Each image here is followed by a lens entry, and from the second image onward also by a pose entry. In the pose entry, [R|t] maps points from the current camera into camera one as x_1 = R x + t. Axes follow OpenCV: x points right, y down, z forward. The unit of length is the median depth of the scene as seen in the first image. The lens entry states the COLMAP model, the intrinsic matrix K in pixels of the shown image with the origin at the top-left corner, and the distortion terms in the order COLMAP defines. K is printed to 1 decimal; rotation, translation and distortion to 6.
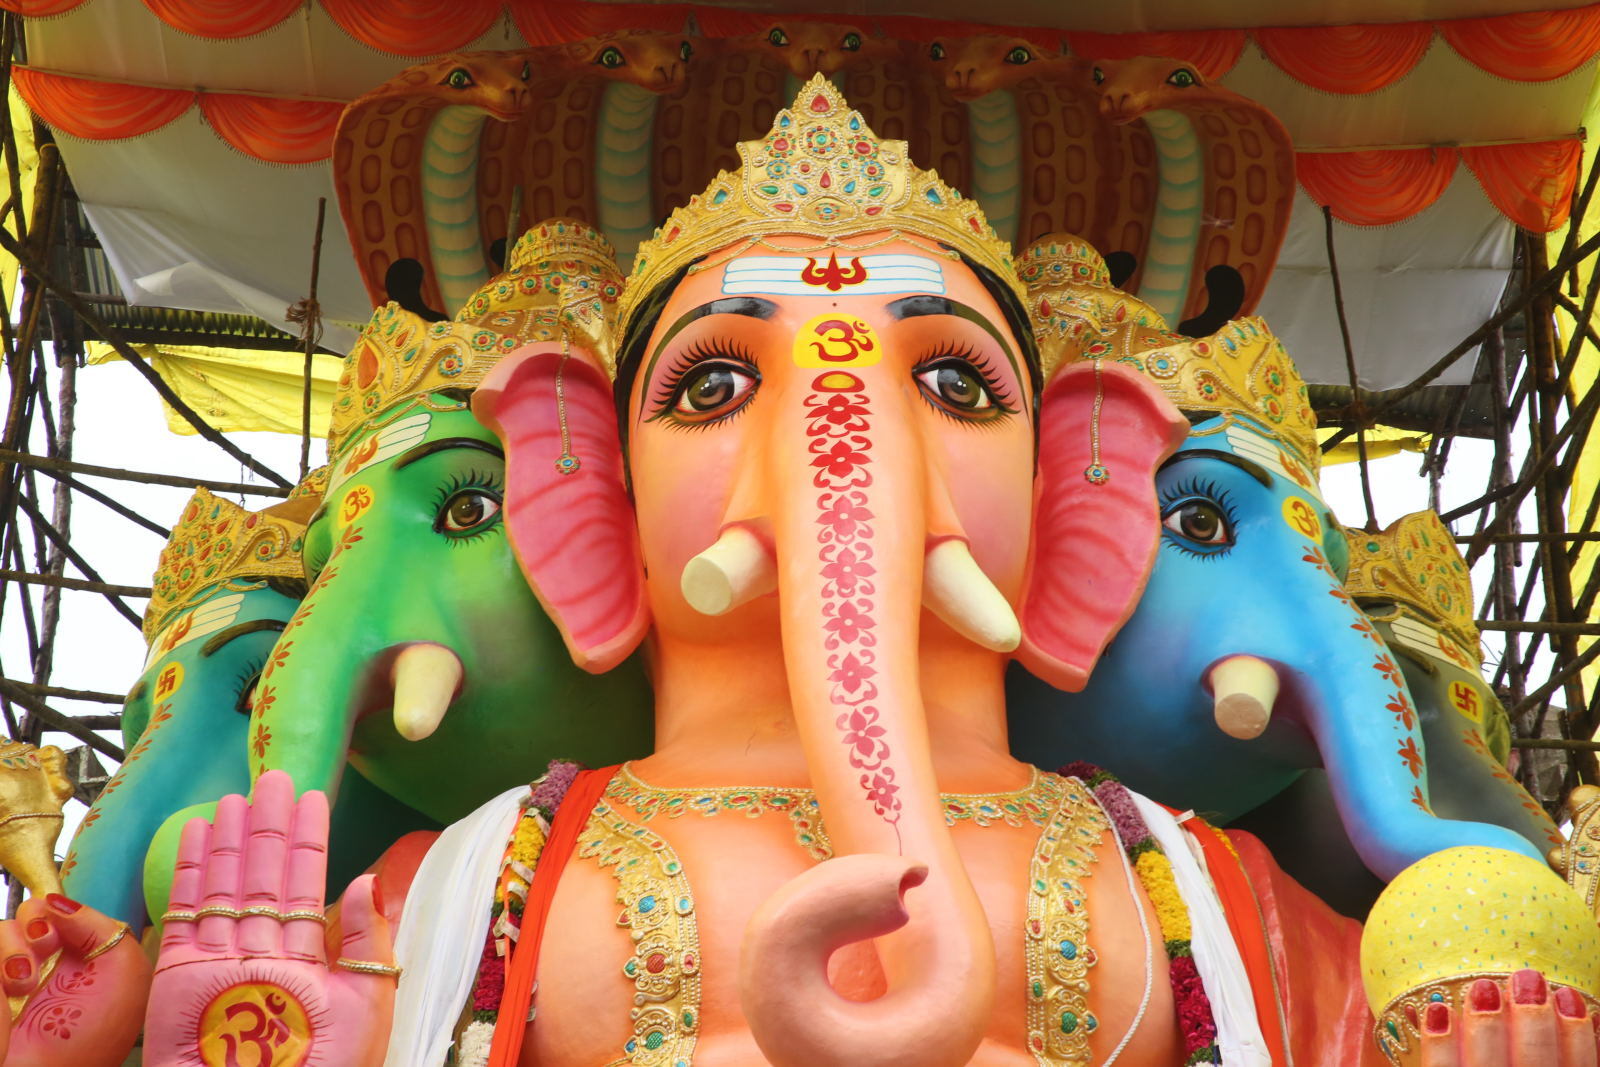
lens RADIAL K [[4545.8, 0, 788.1], [0, 4545.8, 527.0], [0, 0, 1]] dist [0.670413, 0.720197]
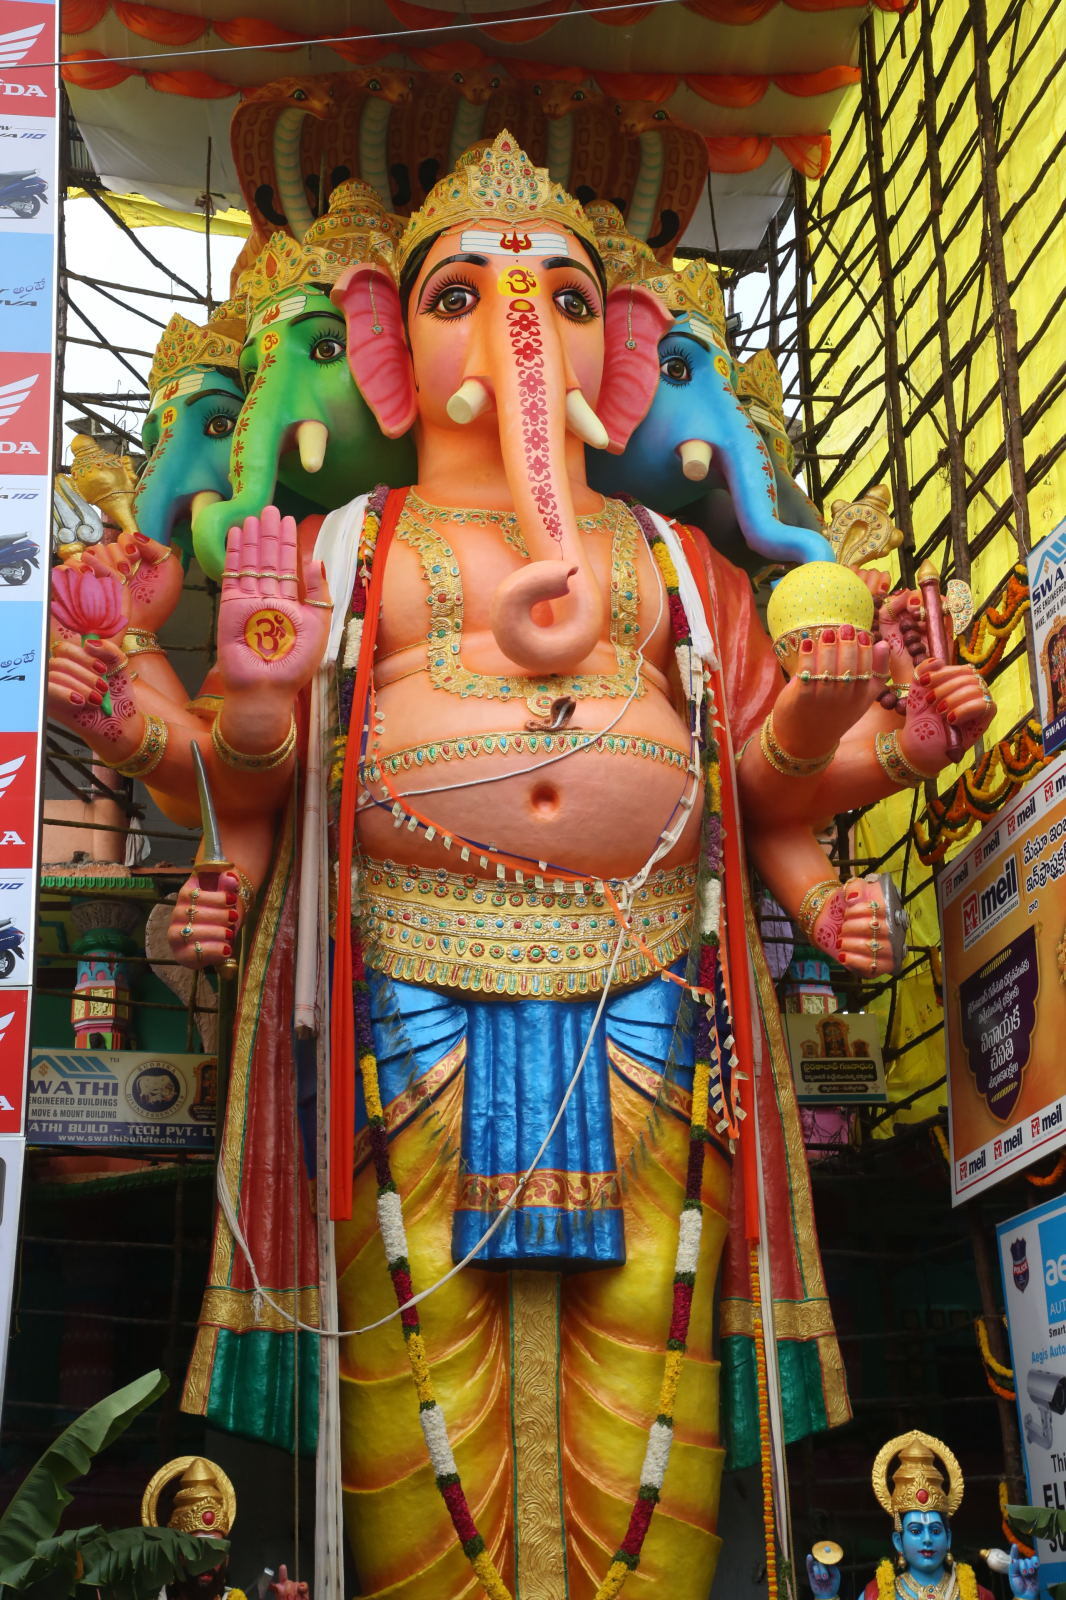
lens RADIAL K [[2256.5, 0, 517.5], [0, 2256.5, 822.2], [0, 0, 1]] dist [0.175550, 0.236963]
pose [[0.992957, 0.016420, 0.117331, -0.104712], [-0.048729, 0.959304, 0.278138, -0.091249], [-0.107989, -0.281897, 0.953348, -0.046676]]
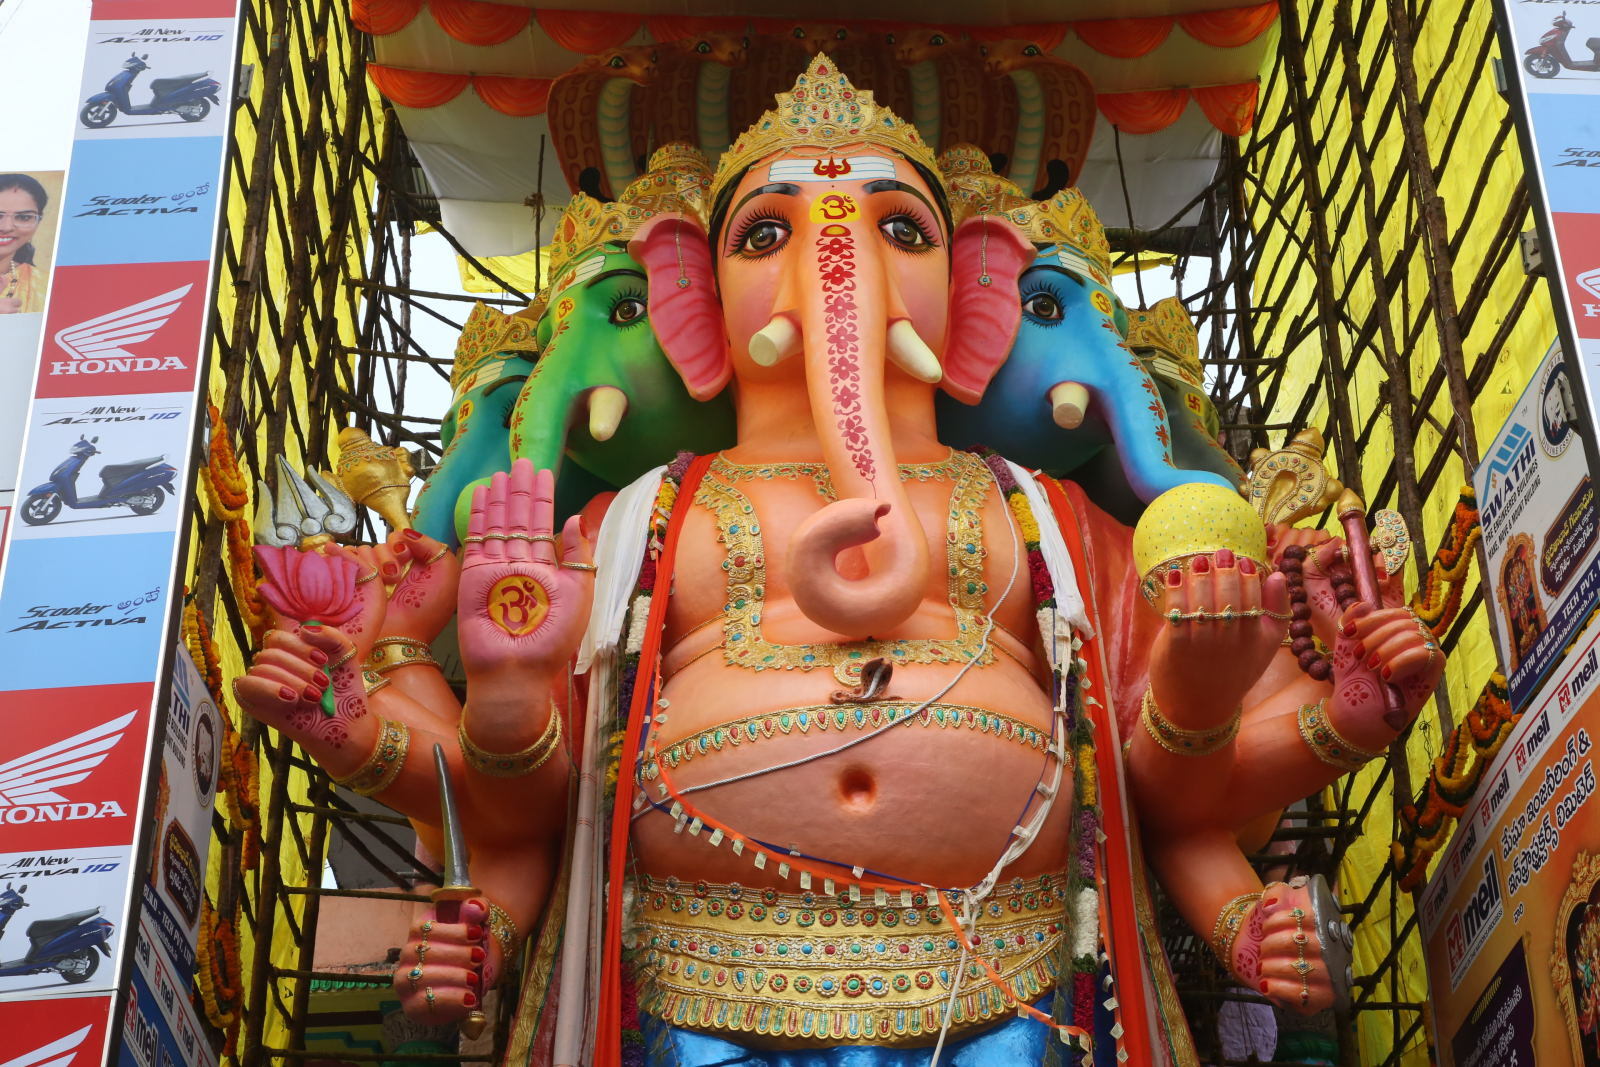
lens RADIAL K [[2561.8, 0, 790.5], [0, 2561.8, 534.3], [0, 0, 1]] dist [0.260627, 0.031171]
pose [[0.999626, -0.023466, -0.014061, 0.004677], [0.024532, 0.996393, 0.081230, 0.003511], [0.012104, -0.081545, 0.996596, 0.004722]]
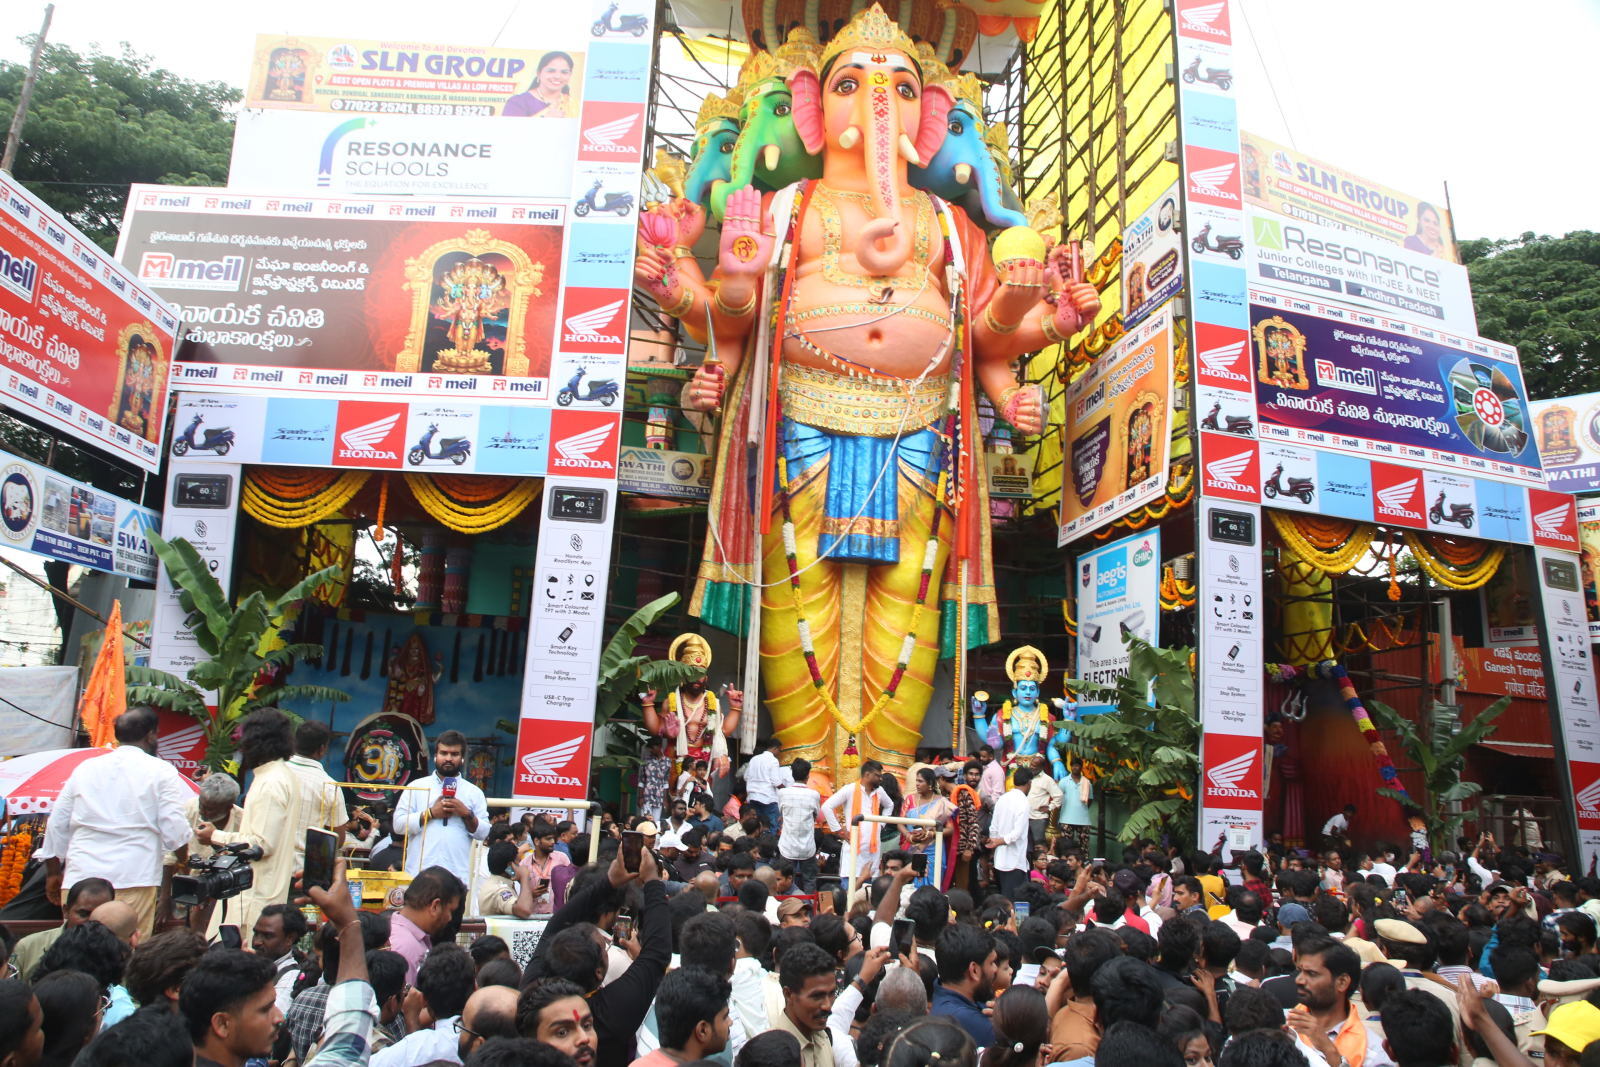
lens RADIAL K [[1081.2, 0, 784.0], [0, 1081.2, 531.5], [0, 0, 1]] dist [-0.080850, 0.043937]
pose [[0.996715, 0.062557, 0.051447, -0.097065], [-0.078606, 0.900248, 0.428222, -0.076318], [-0.019527, -0.430859, 0.902208, -0.039256]]
